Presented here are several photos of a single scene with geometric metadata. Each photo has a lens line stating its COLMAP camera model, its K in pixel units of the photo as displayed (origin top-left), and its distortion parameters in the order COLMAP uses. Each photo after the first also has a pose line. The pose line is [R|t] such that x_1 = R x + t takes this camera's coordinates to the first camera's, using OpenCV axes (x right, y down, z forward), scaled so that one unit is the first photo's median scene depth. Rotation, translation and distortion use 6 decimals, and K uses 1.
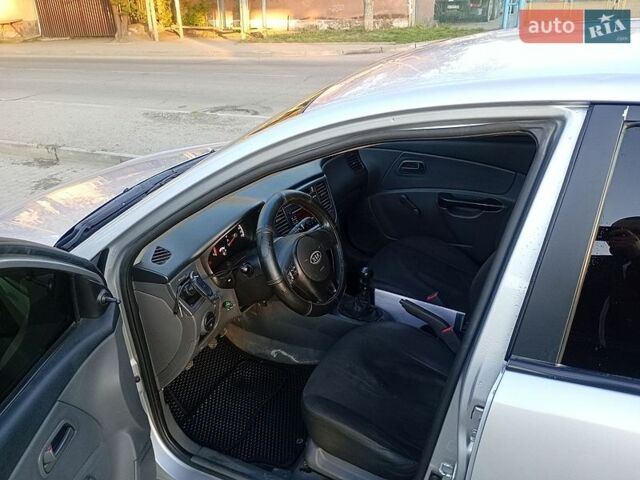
lens RADIAL K [[537.7, 0, 317.3], [0, 537.7, 241.0], [0, 0, 1]] dist [0.013732, -0.002868]
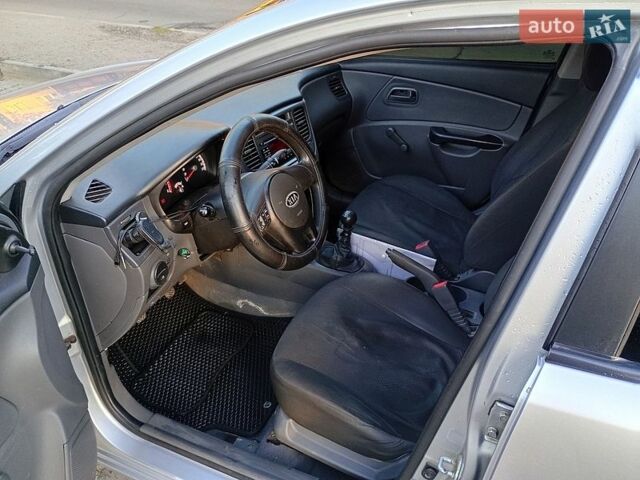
lens RADIAL K [[537.7, 0, 317.3], [0, 537.7, 241.0], [0, 0, 1]] dist [0.013732, -0.002868]
pose [[0.997940, 0.025661, 0.058803, -0.010693], [-0.032629, 0.992143, 0.120777, -0.005999], [-0.055242, -0.122447, 0.990936, 0.165180]]
